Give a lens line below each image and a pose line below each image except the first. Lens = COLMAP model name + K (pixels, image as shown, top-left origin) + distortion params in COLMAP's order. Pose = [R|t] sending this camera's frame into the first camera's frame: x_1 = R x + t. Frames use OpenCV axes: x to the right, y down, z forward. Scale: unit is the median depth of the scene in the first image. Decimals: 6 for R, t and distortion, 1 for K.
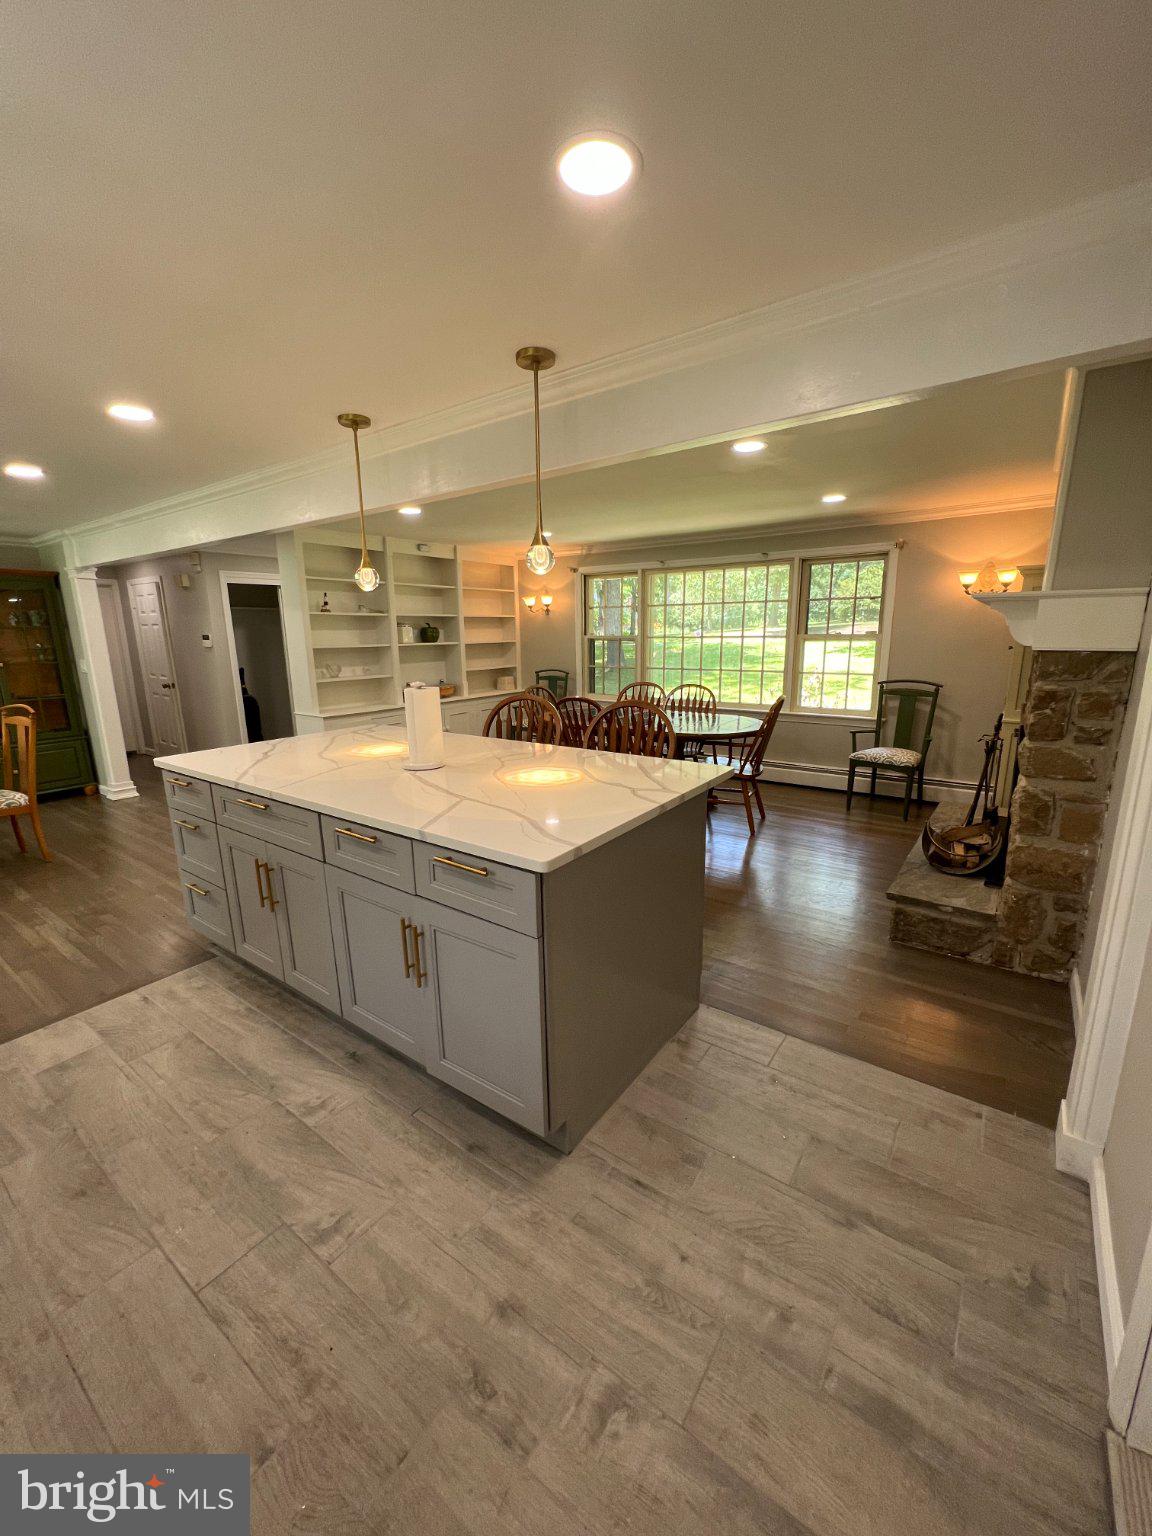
lens RADIAL K [[616.7, 0, 562.1], [0, 616.7, 779.5], [0, 0, 1]] dist [0.001647, -0.000031]
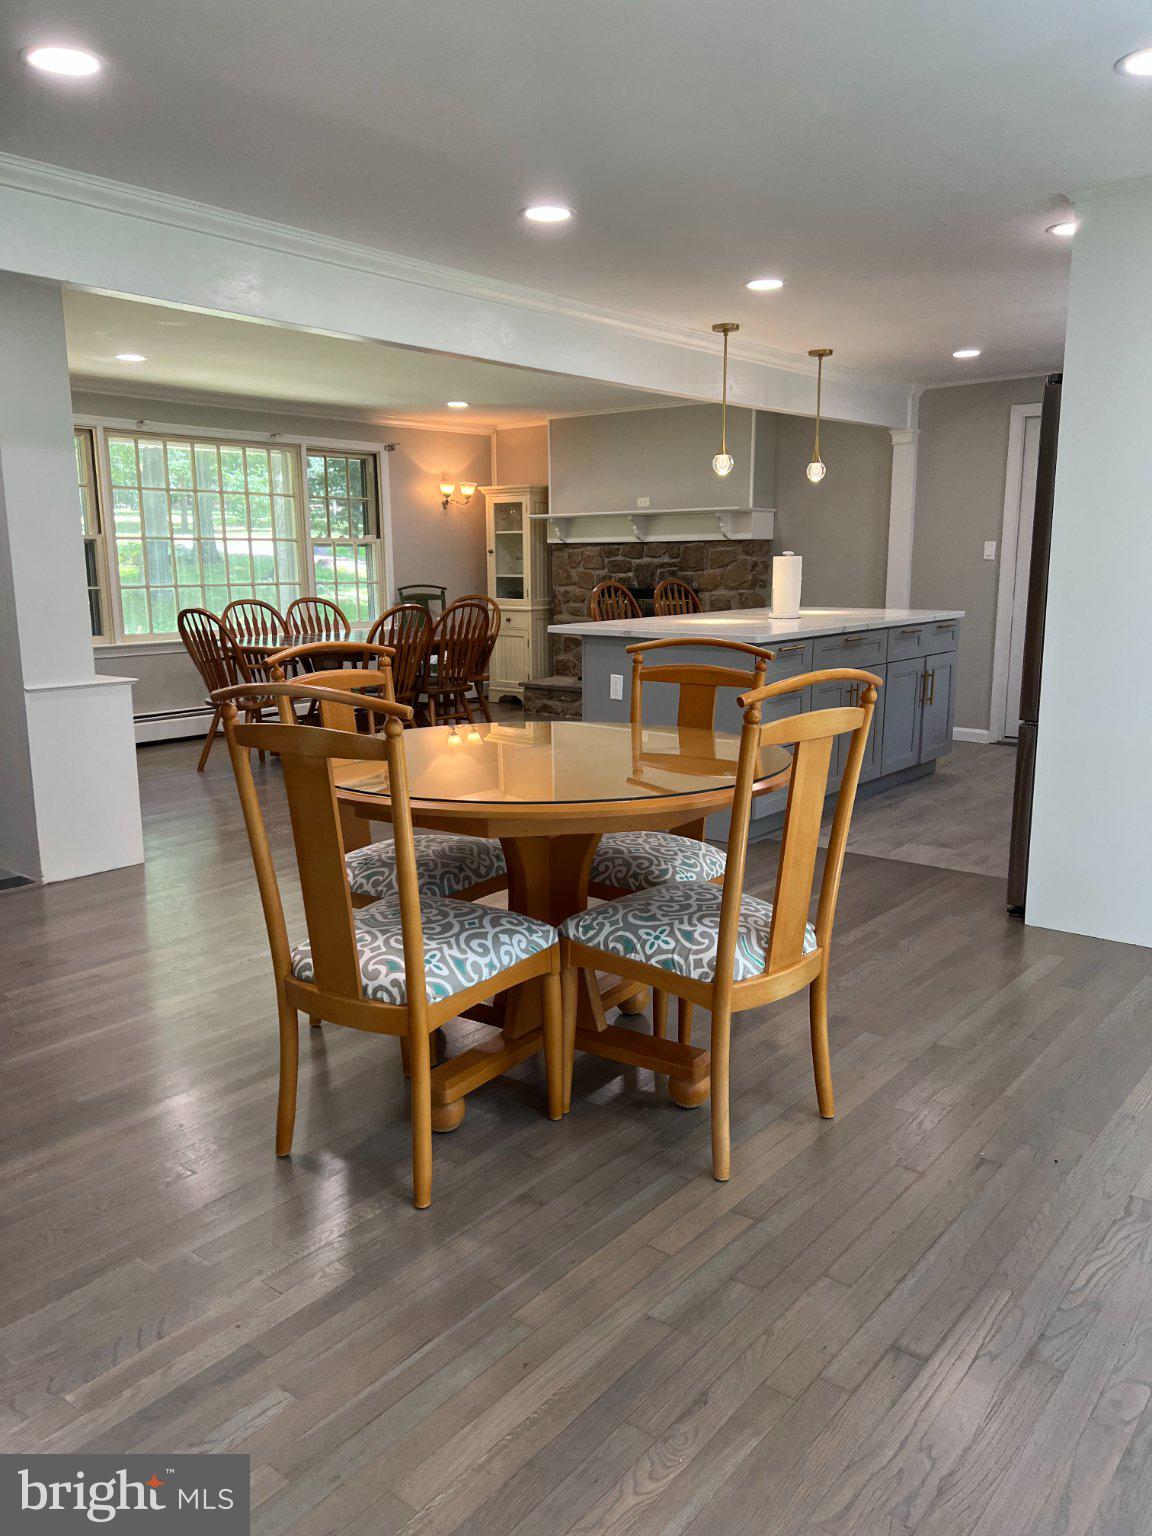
lens RADIAL K [[1161.2, 0, 562.0], [0, 1161.2, 790.0], [0, 0, 1]] dist [0.056360, -0.066452]
pose [[0.043333, -0.195637, 0.979719, -1.360522], [0.231844, 0.955838, 0.180614, -0.132871], [-0.971787, 0.219315, 0.086777, 0.691476]]
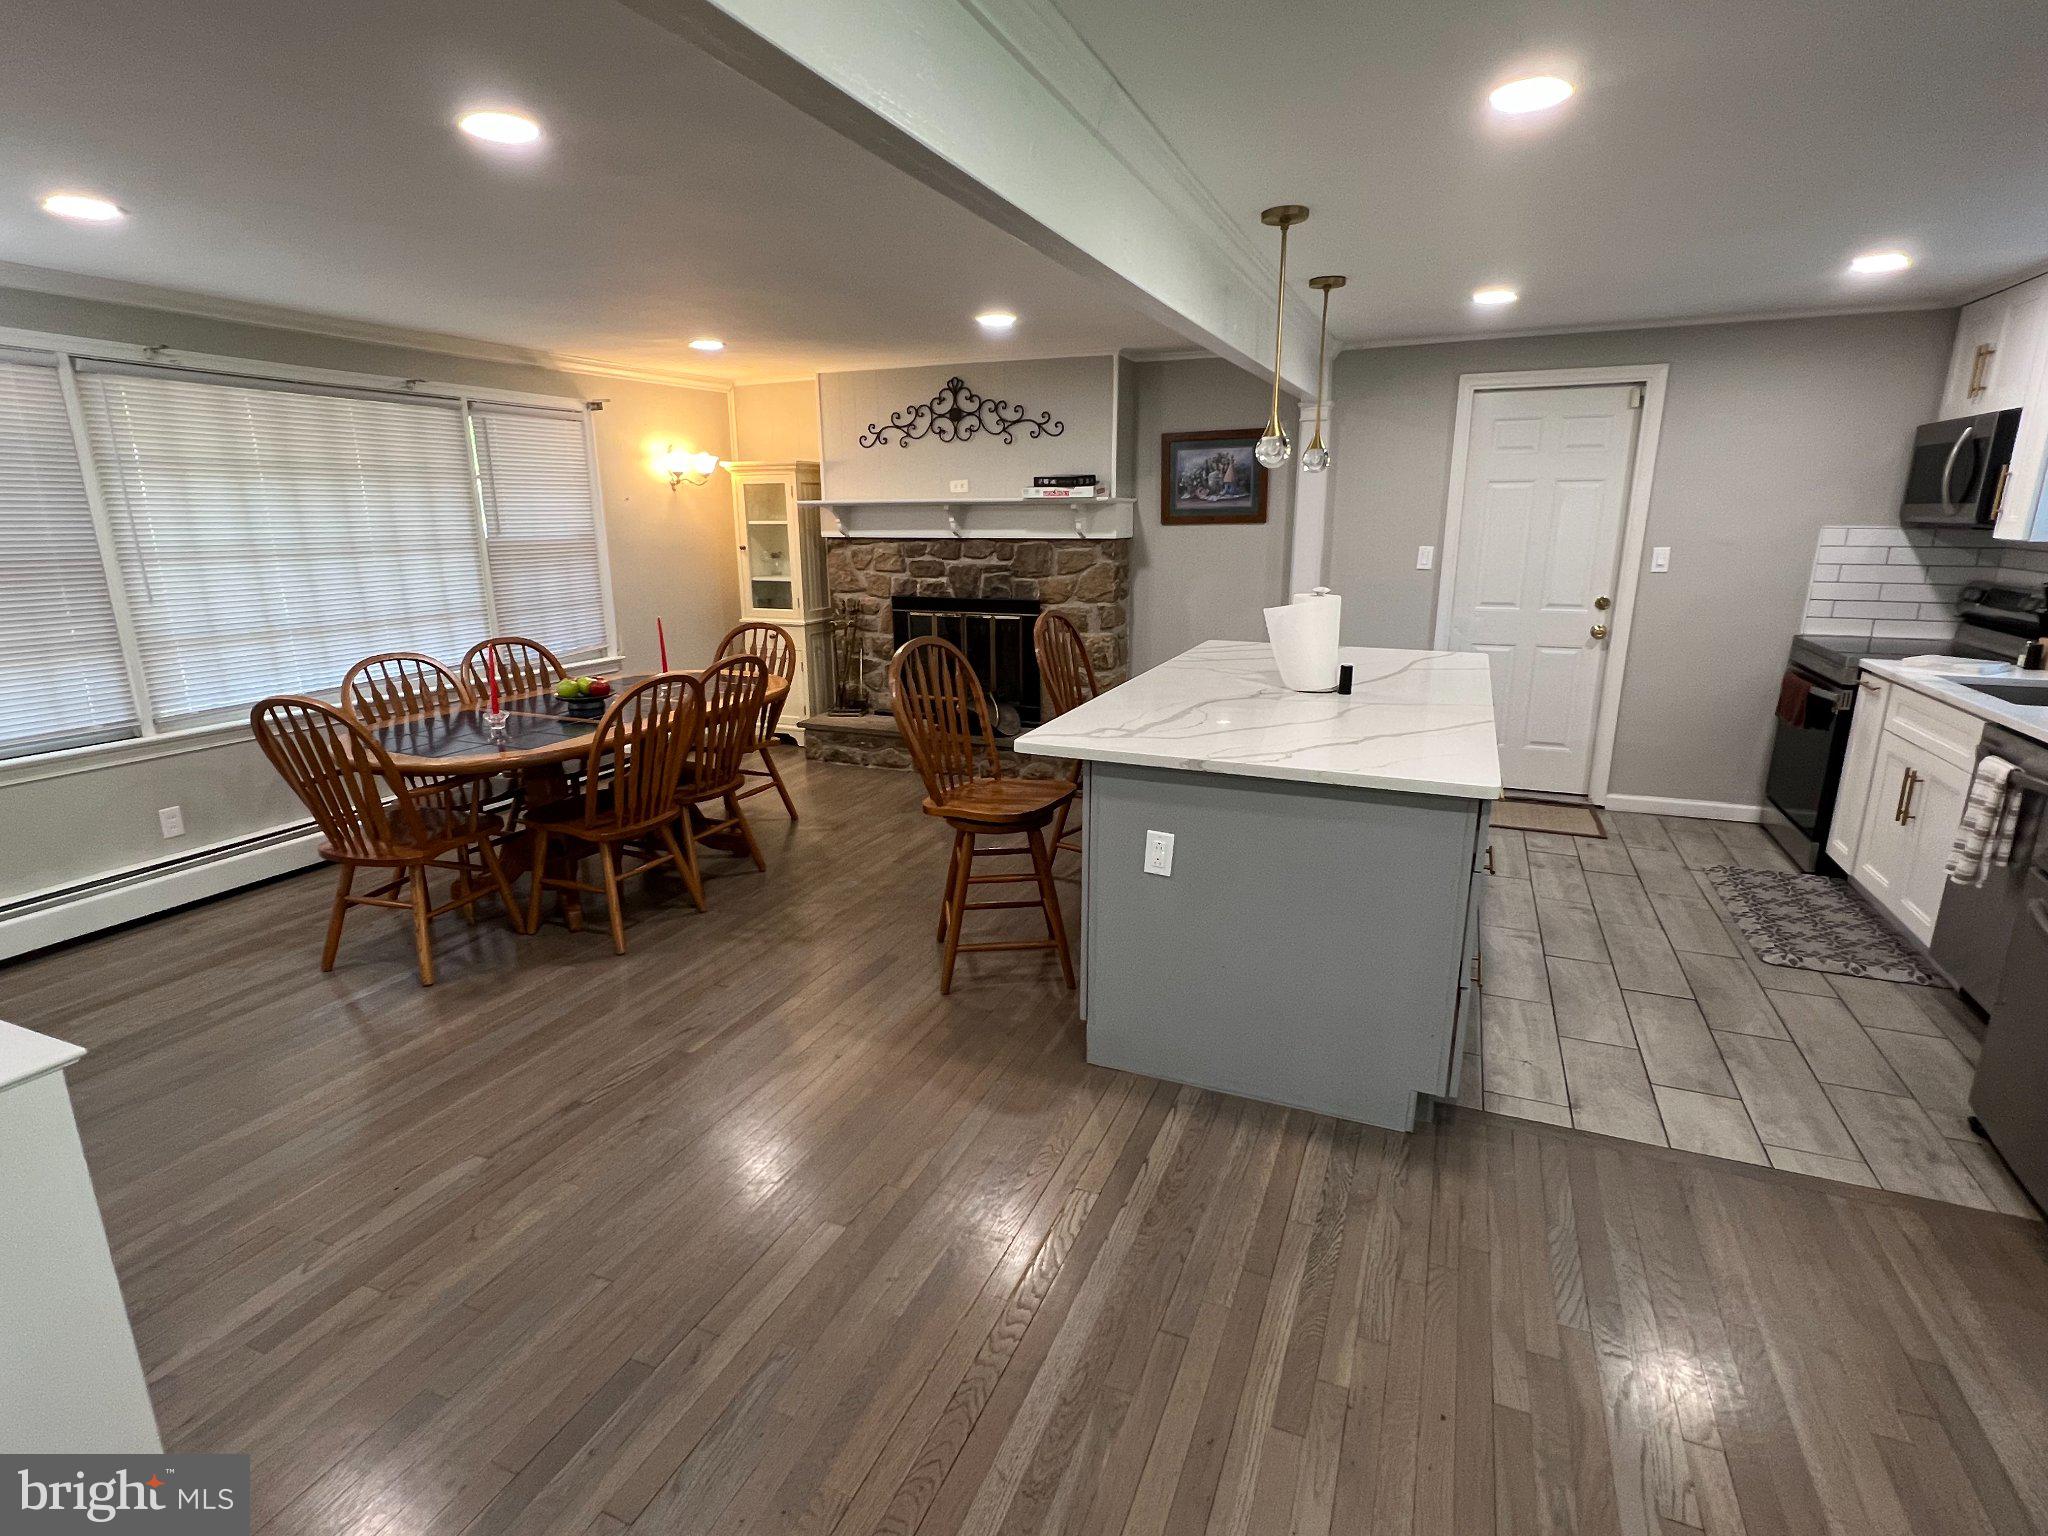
lens RADIAL K [[1022.0, 0, 1012.9], [0, 1022.0, 774.0], [0, 0, 1]] dist [-0.002892, -0.000267]
pose [[-0.239243, -0.240095, 0.940807, -0.767201], [0.225650, 0.928667, 0.294379, -0.223898], [-0.944375, 0.282721, -0.168000, 0.858101]]
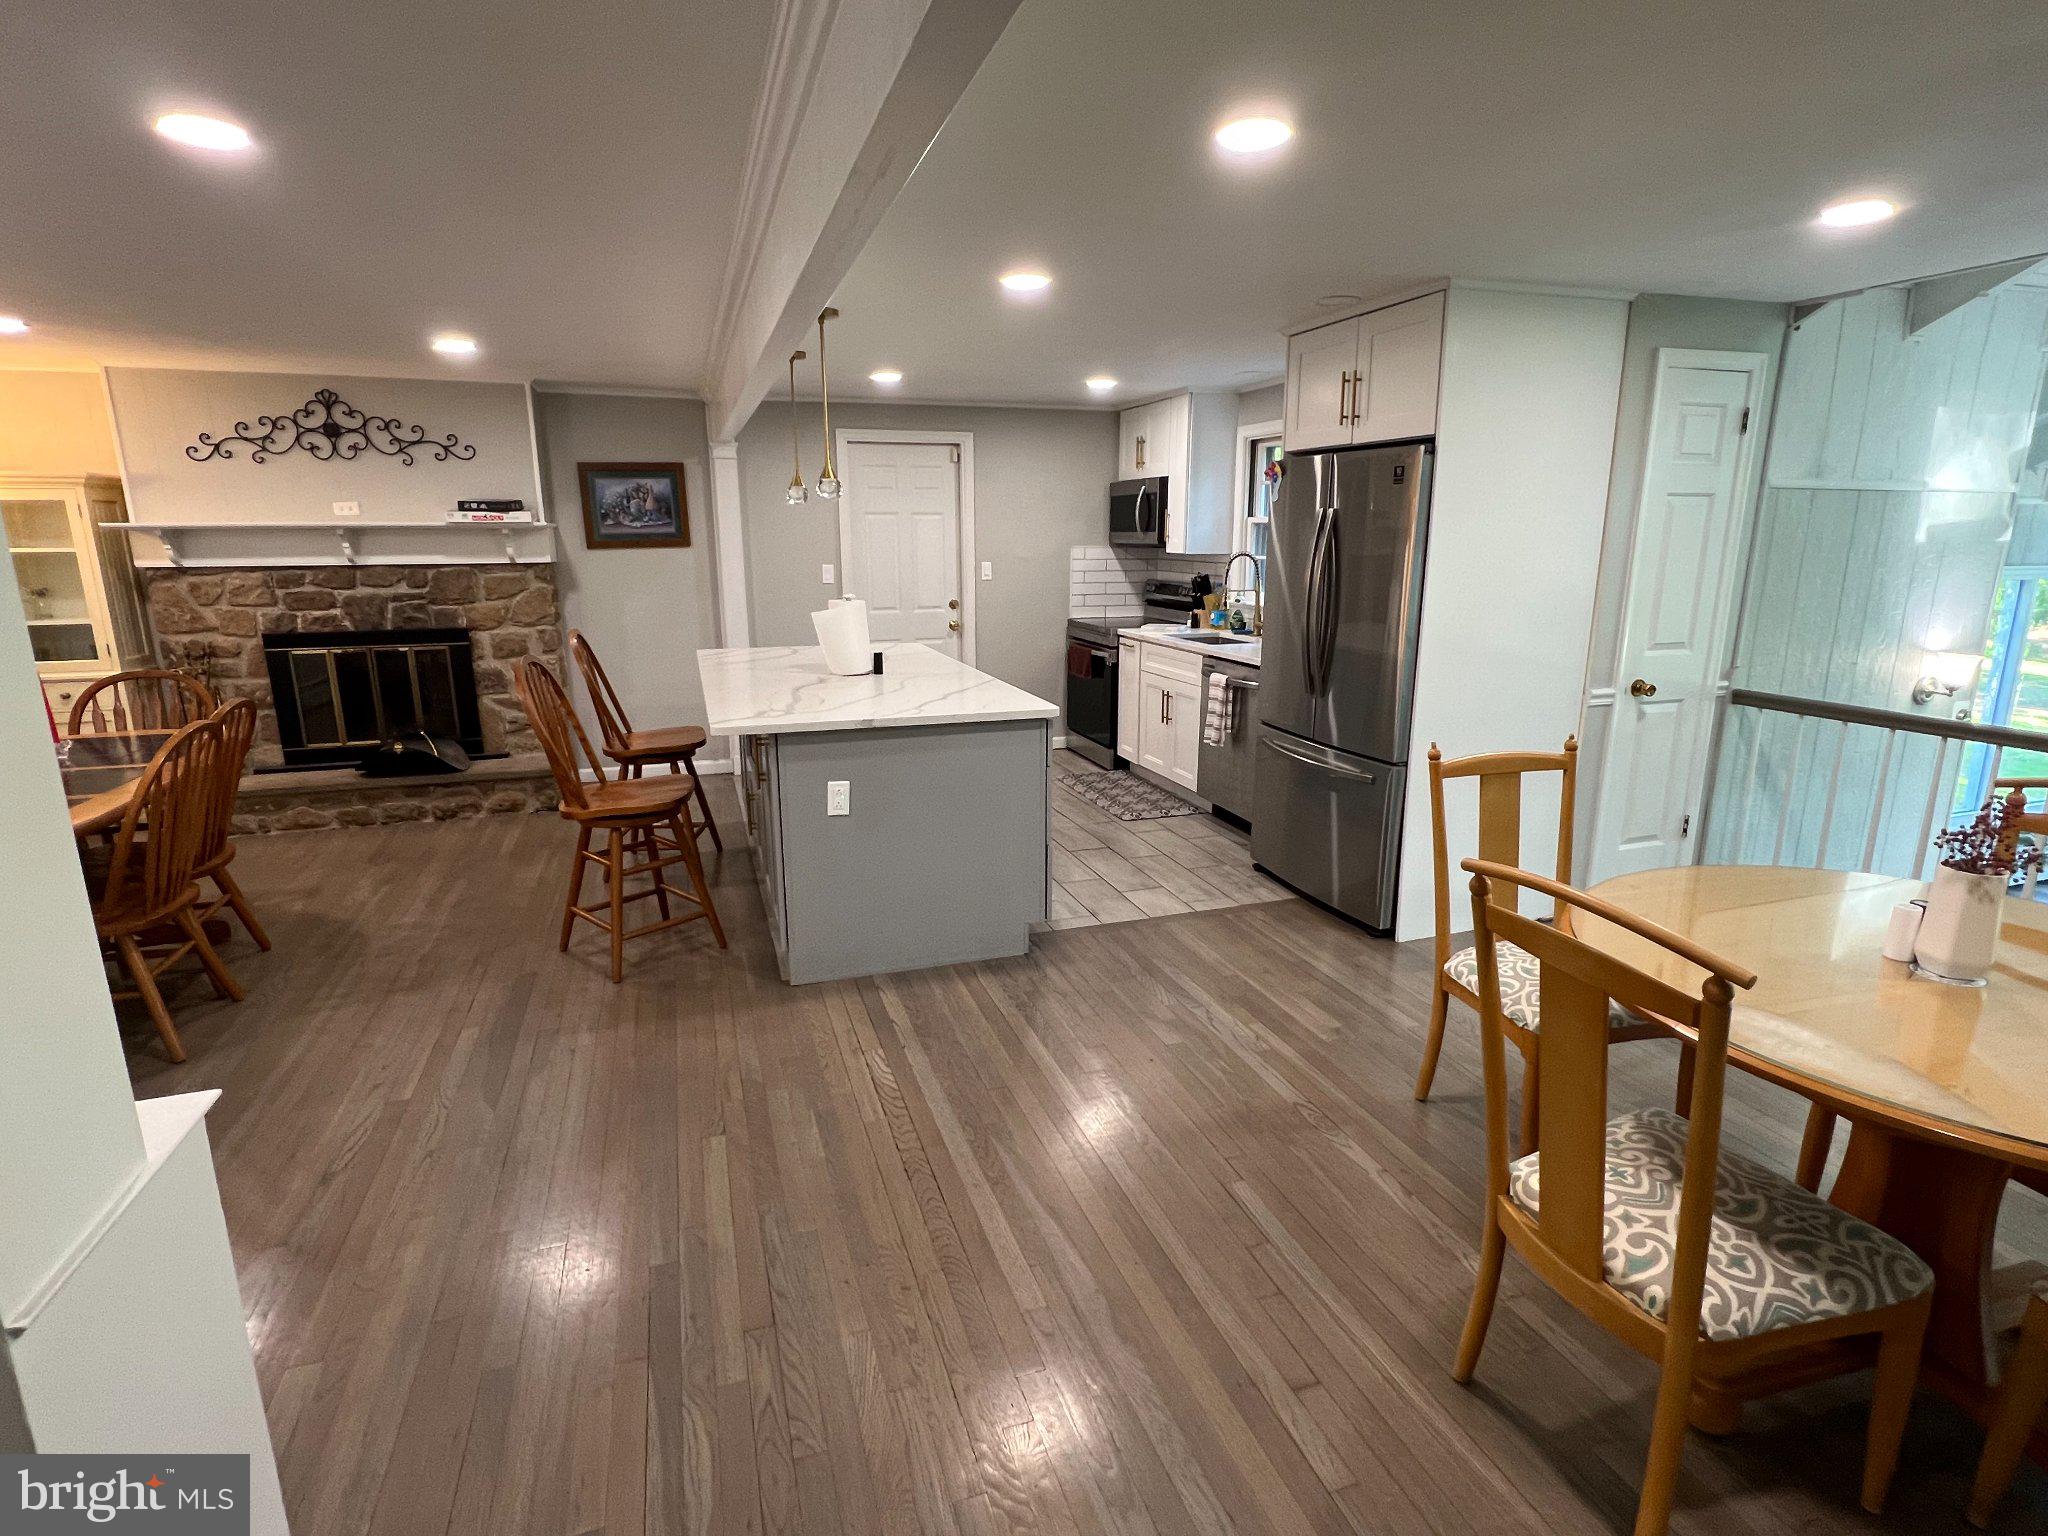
lens RADIAL K [[1022.0, 0, 1024.4], [0, 1022.0, 770.7], [0, 0, 1]] dist [-0.002892, -0.000267]
pose [[-0.828434, -0.123249, 0.546358, -0.770800], [0.130430, 0.906215, 0.402197, -0.285966], [-0.544688, 0.404455, -0.734664, 1.126469]]
